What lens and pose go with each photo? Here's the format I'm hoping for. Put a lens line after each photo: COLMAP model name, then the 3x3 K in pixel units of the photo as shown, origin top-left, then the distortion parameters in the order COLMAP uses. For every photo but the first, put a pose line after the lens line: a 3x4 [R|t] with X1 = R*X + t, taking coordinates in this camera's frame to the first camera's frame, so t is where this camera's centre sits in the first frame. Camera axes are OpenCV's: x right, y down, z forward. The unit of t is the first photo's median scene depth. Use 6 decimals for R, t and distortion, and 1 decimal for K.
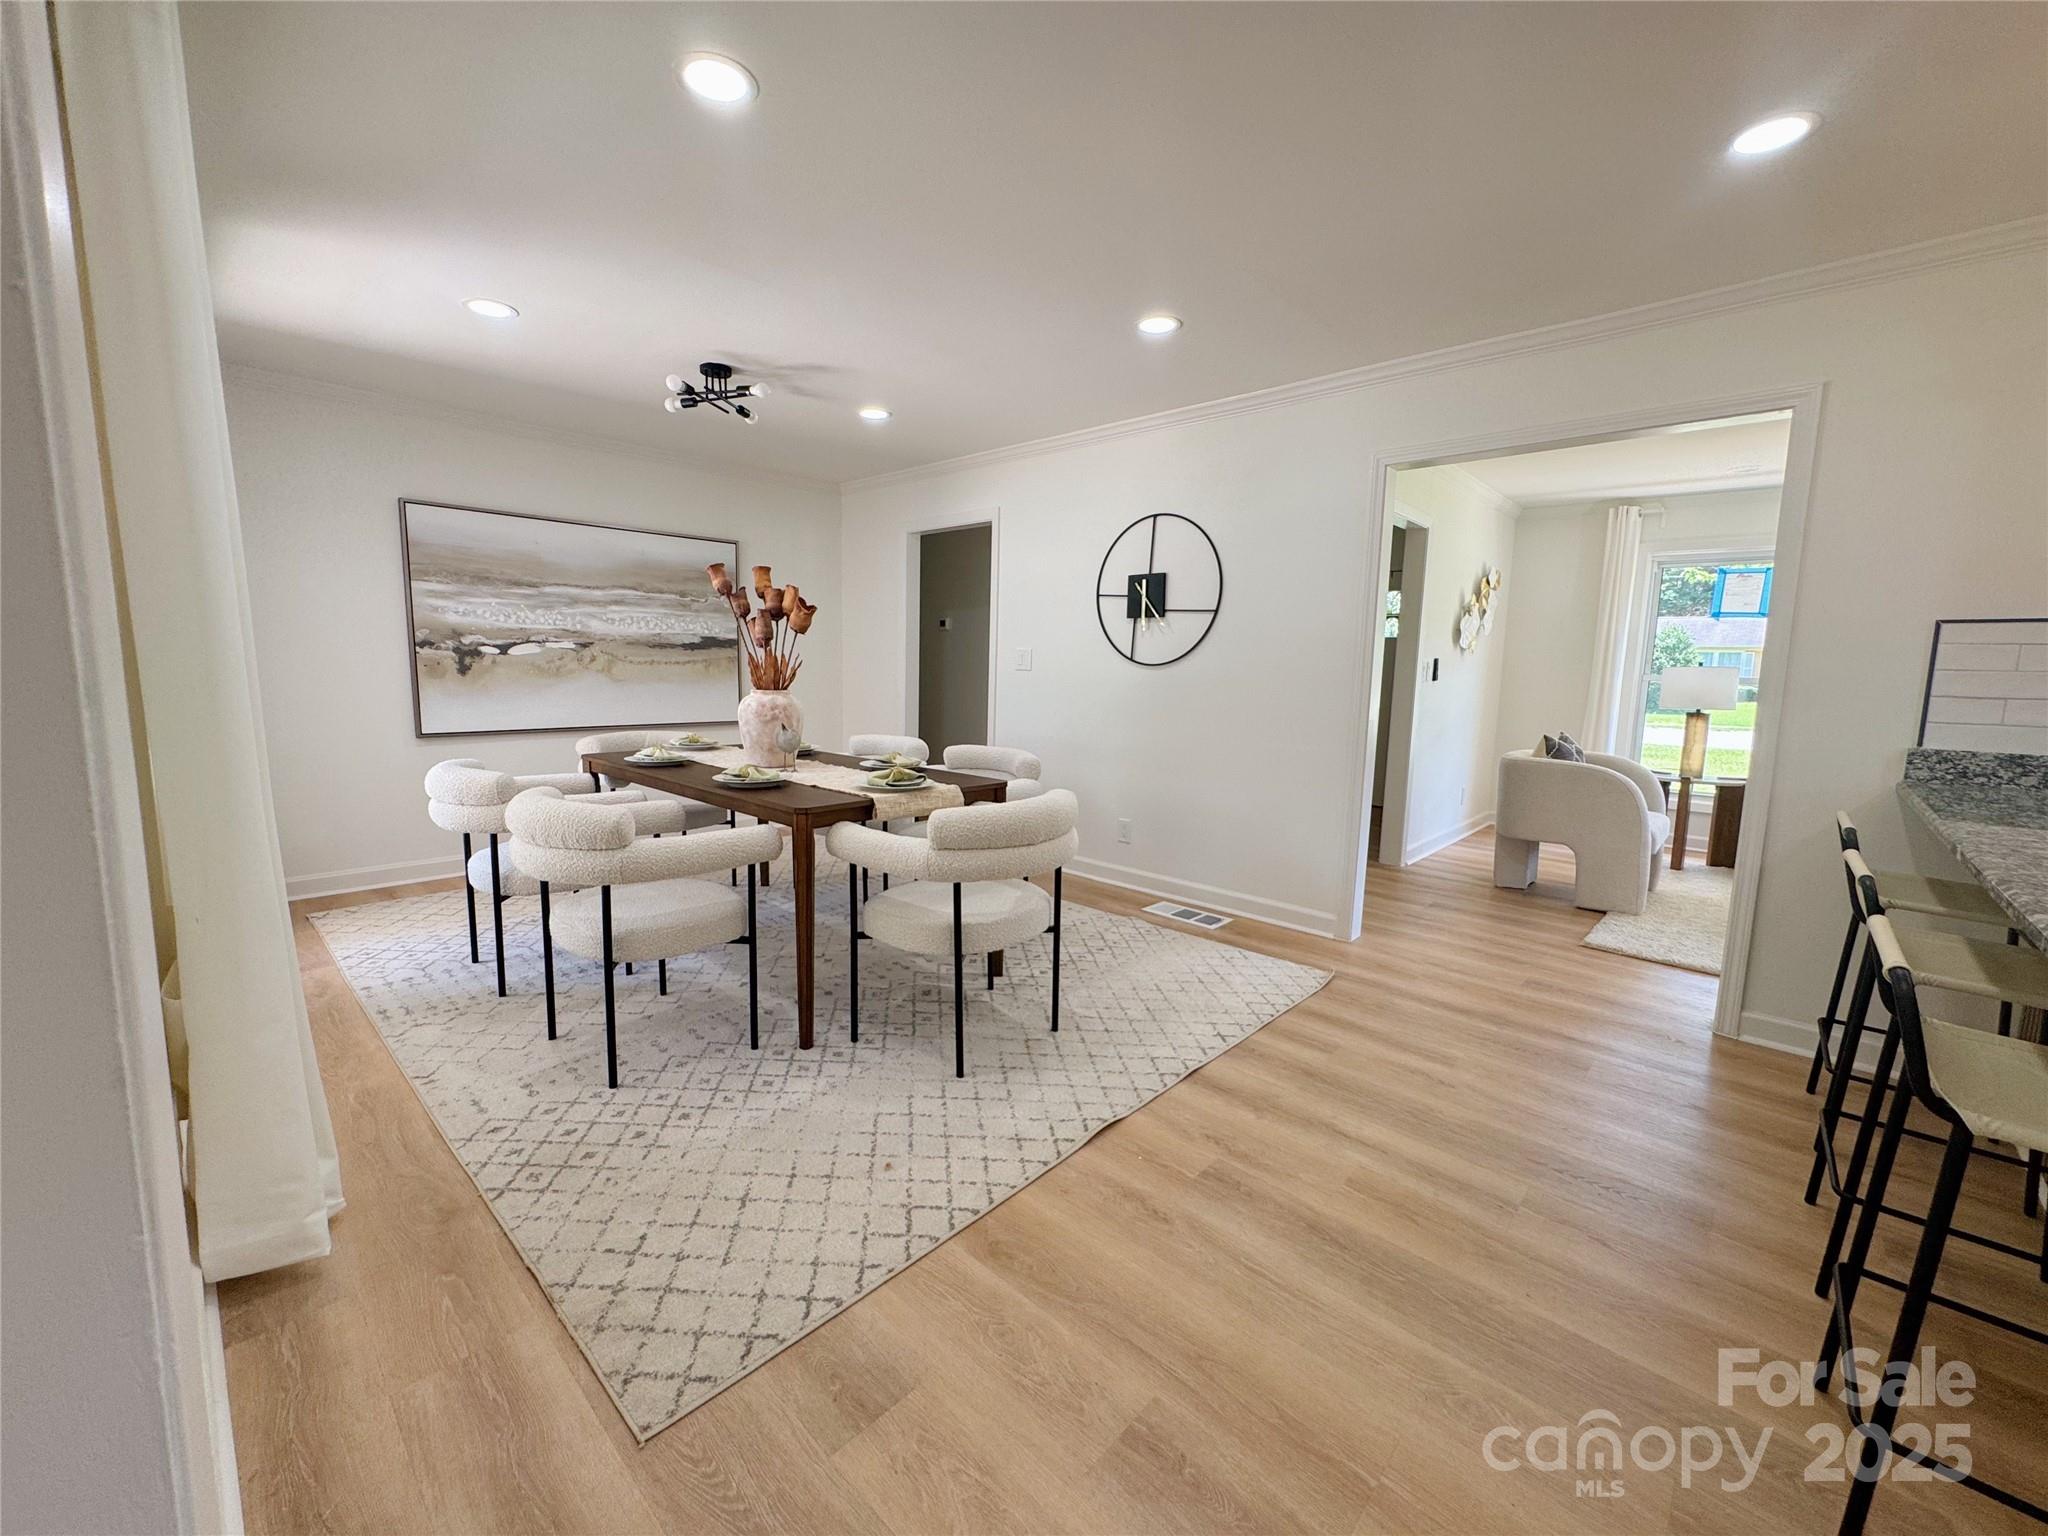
lens RADIAL K [[820.2, 0, 1028.4], [0, 820.2, 764.4], [0, 0, 1]] dist [-0.001293, 0.000522]
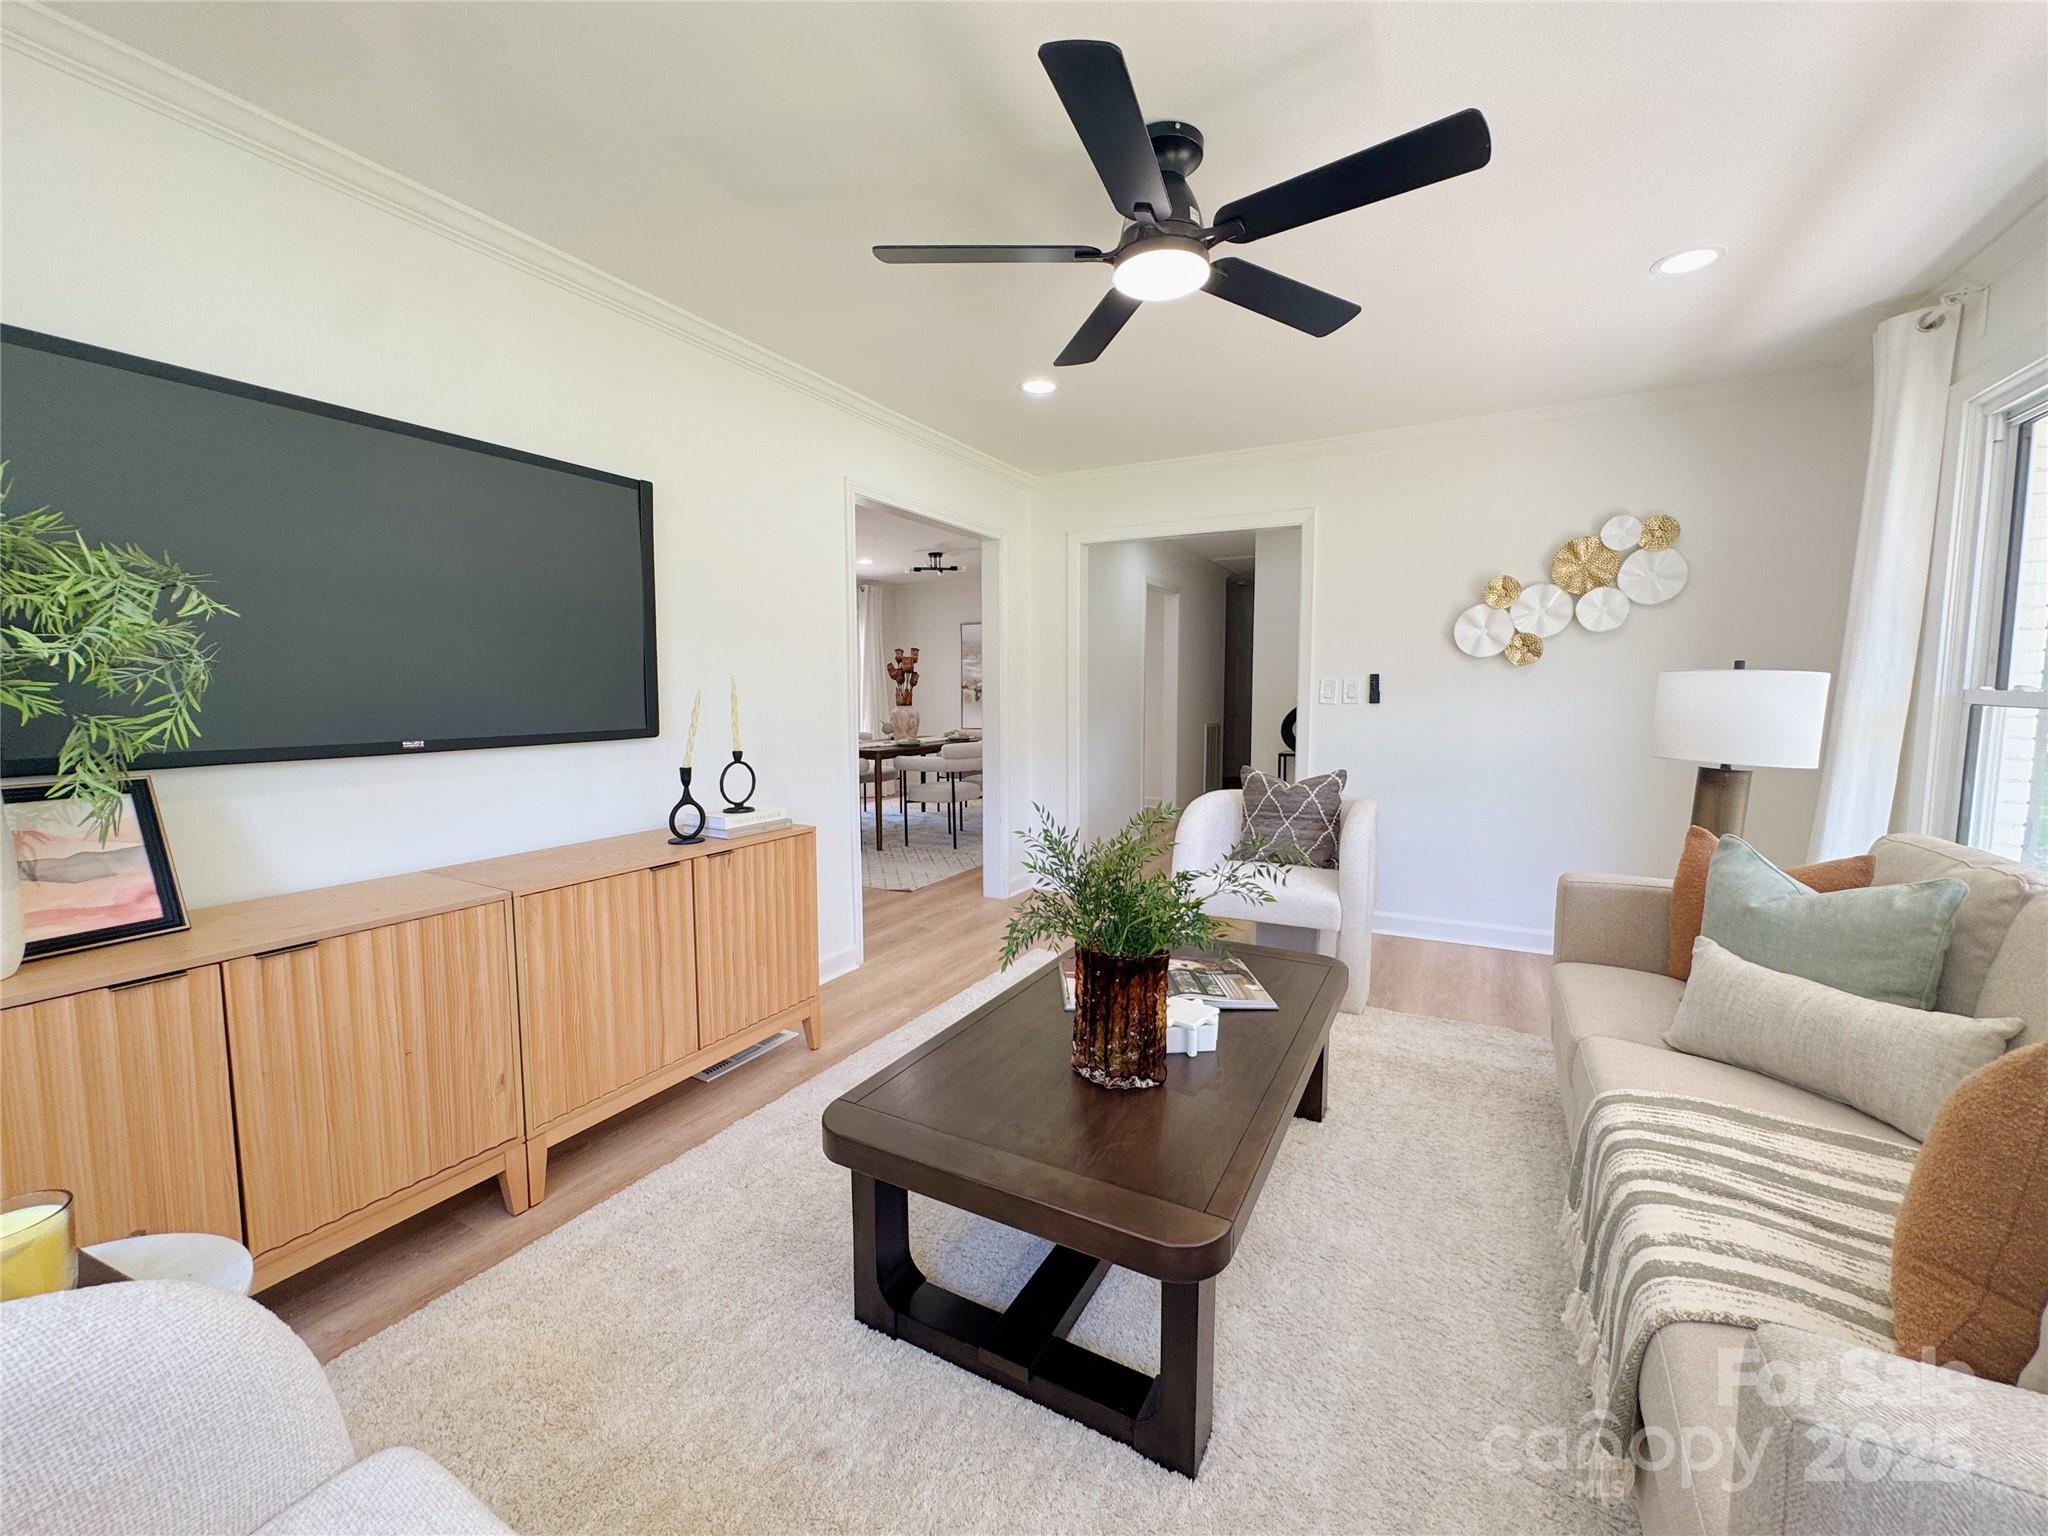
lens RADIAL K [[820.2, 0, 1027.9], [0, 820.2, 771.5], [0, 0, 1]] dist [-0.001293, 0.000522]
pose [[0.233591, 0.073342, -0.969565, 1.608474], [-0.130001, 0.990554, 0.043609, -0.041879], [0.963605, 0.115858, 0.240919, 0.708837]]
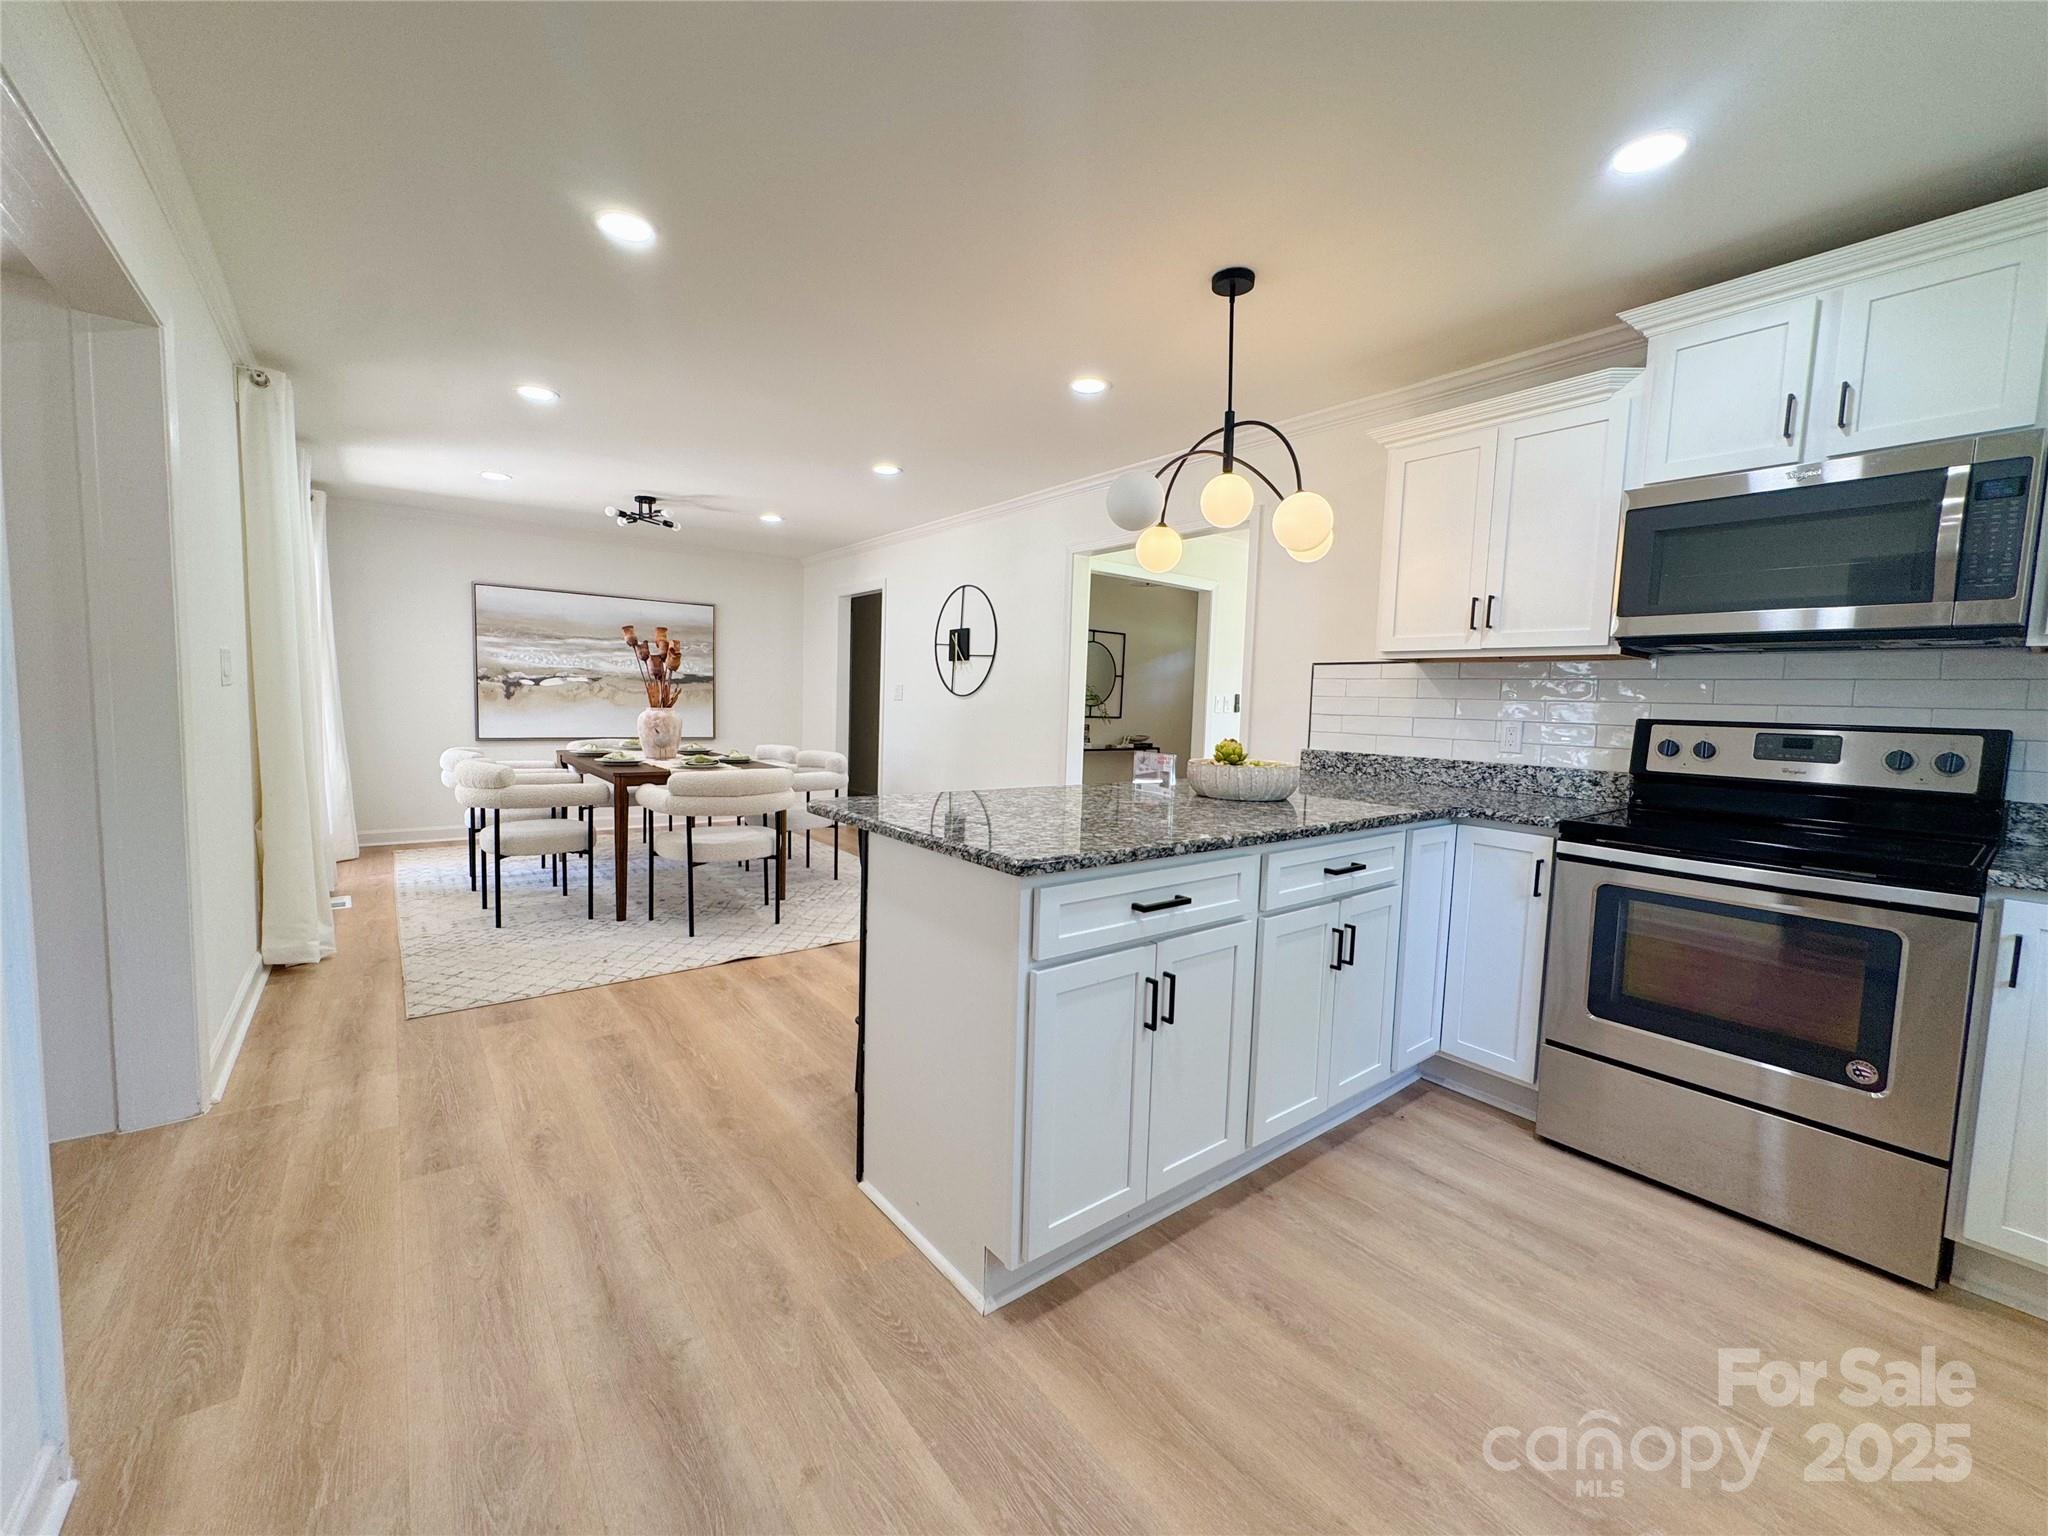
lens RADIAL K [[820.2, 0, 1027.3], [0, 820.2, 763.4], [0, 0, 1]] dist [-0.001293, 0.000522]
pose [[0.987805, 0.020438, -0.154351, 0.508316], [-0.028440, 0.998353, -0.049819, 0.058632], [0.153079, 0.053601, 0.986759, -0.332564]]
